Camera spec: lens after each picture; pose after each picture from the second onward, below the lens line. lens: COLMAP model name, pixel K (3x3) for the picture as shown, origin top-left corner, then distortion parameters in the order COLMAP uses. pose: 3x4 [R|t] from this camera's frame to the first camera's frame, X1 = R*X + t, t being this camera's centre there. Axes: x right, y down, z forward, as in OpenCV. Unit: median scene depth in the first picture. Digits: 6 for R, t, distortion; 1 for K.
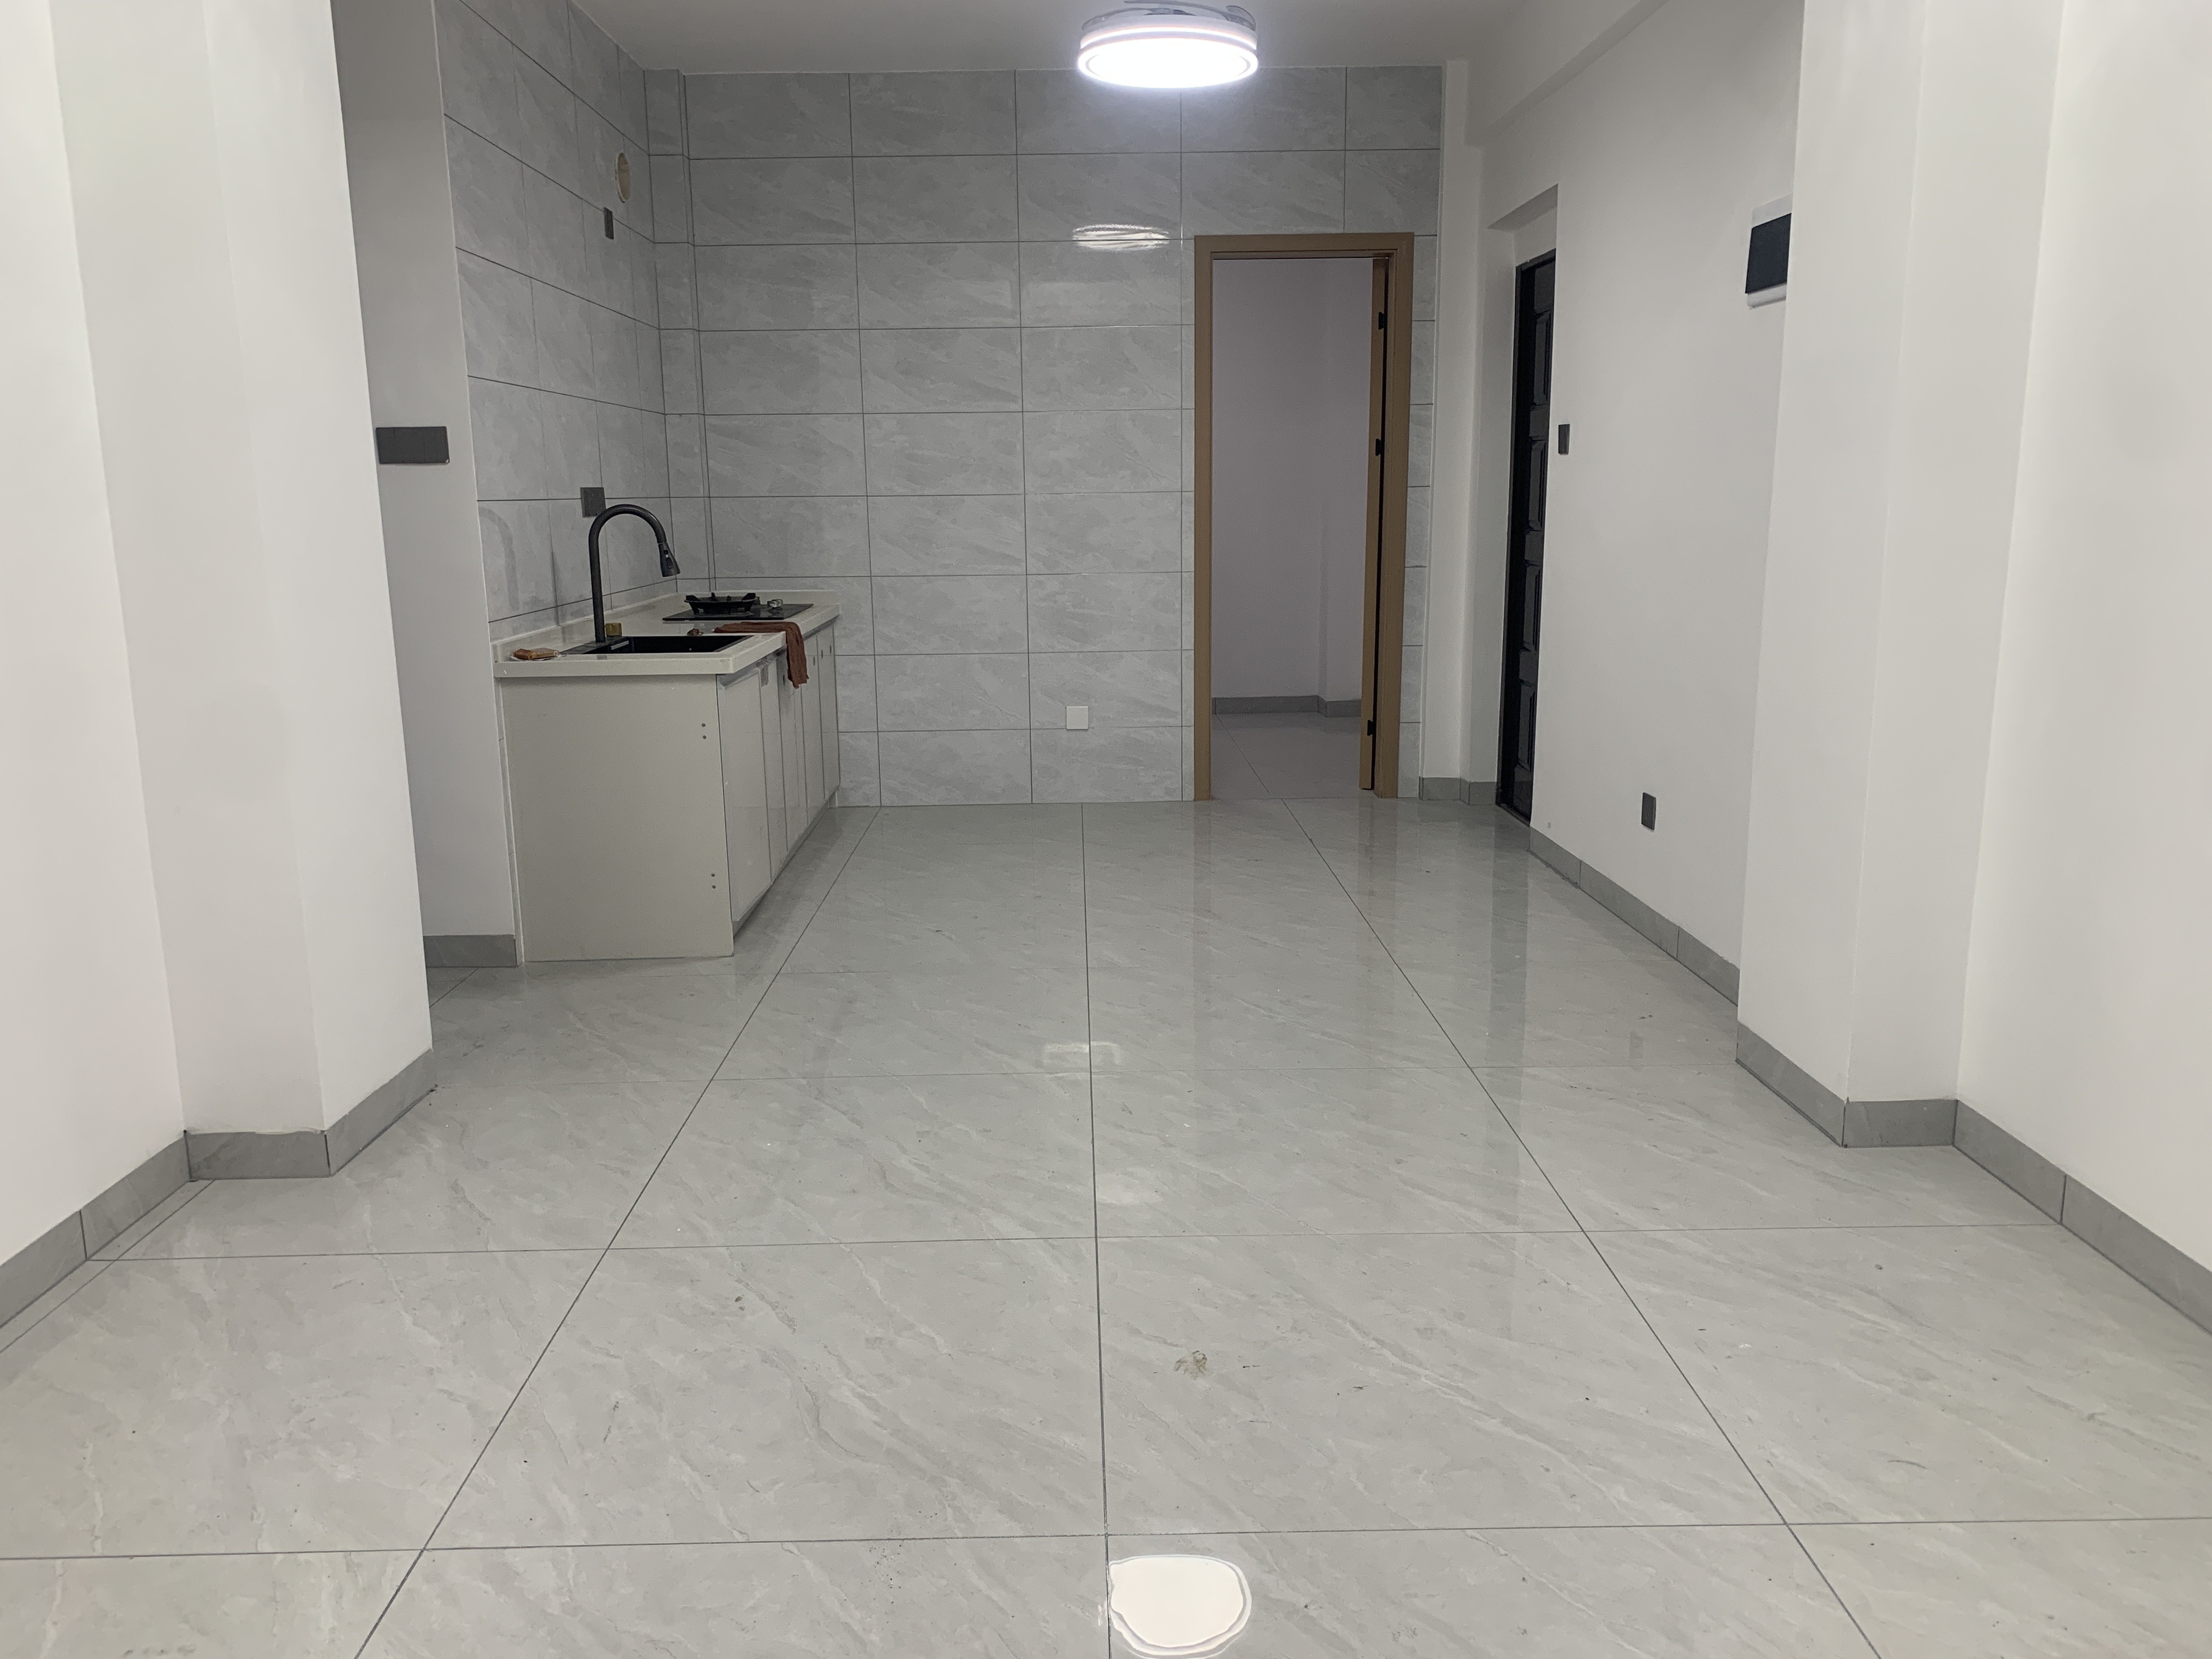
lens RADIAL K [[1674.8, 0, 1090.7], [0, 1674.8, 828.3], [0, 0, 1]] dist [0.035046, -0.044795]
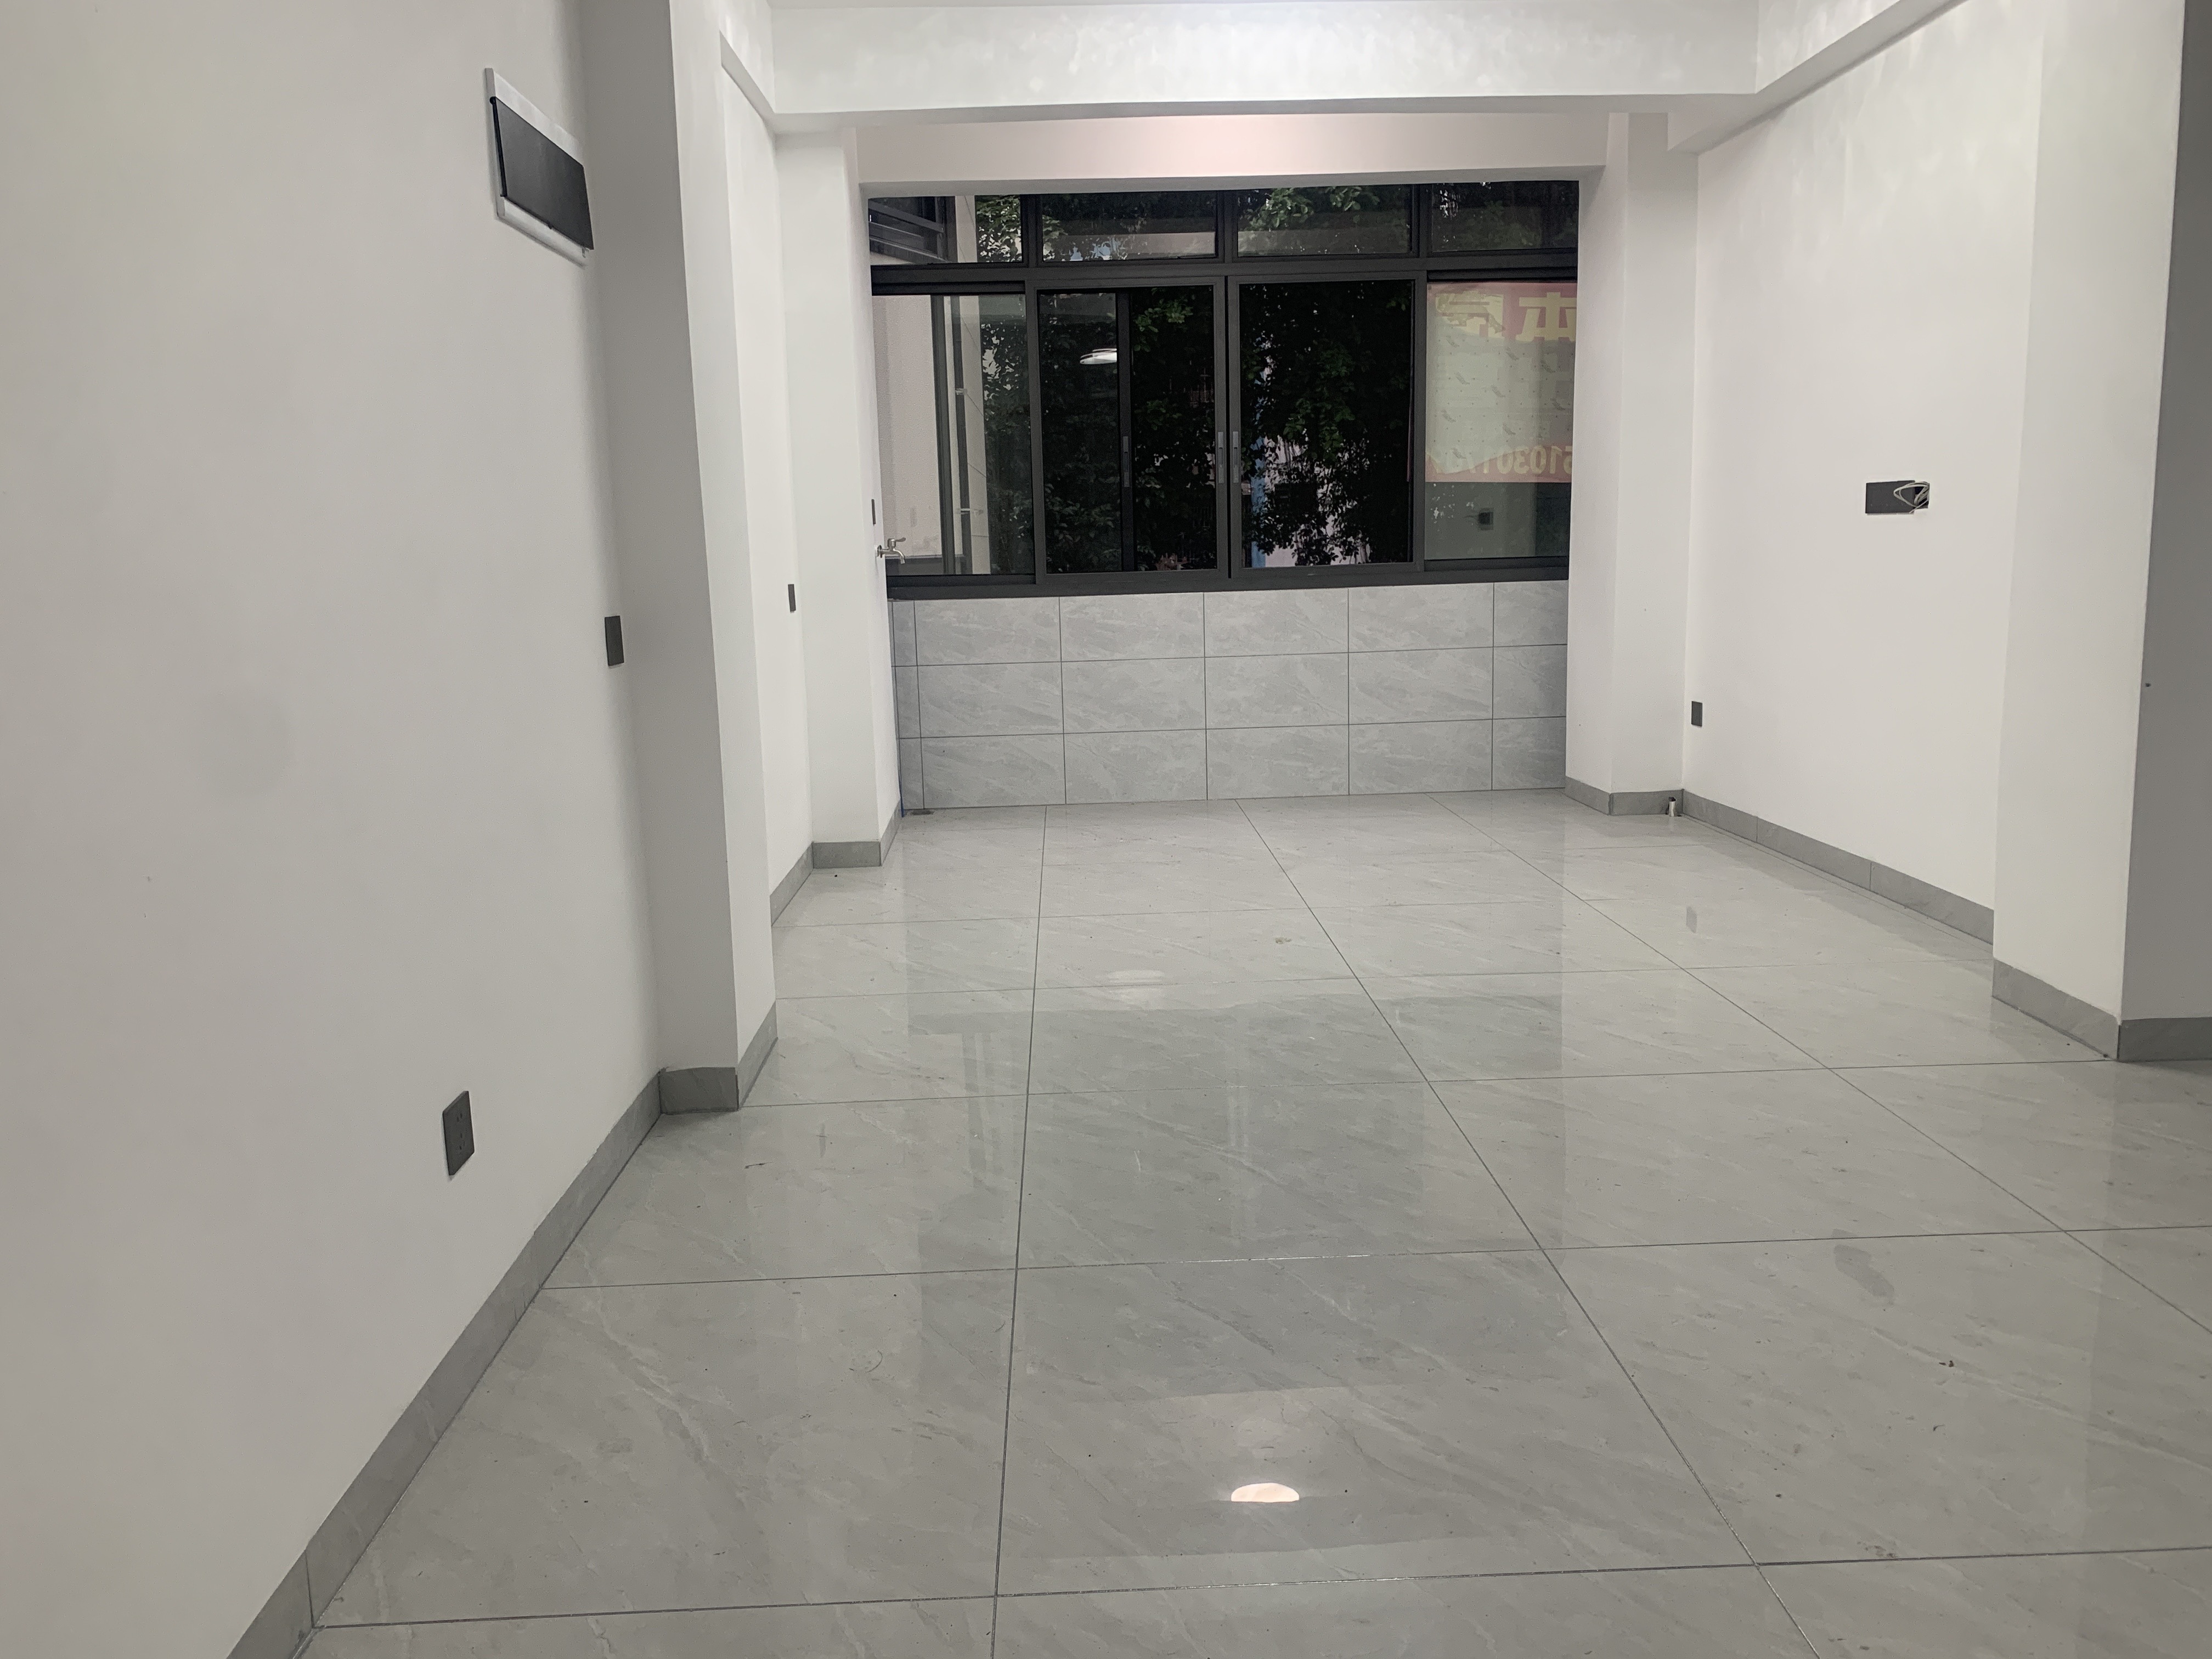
lens RADIAL K [[1674.8, 0, 1085.2], [0, 1674.8, 840.6], [0, 0, 1]] dist [0.035046, -0.044795]
pose [[-0.999053, 0.043260, 0.004638, 0.141123], [0.041954, 0.929625, 0.366110, -0.260758], [0.011526, 0.365958, -0.930560, 1.417704]]
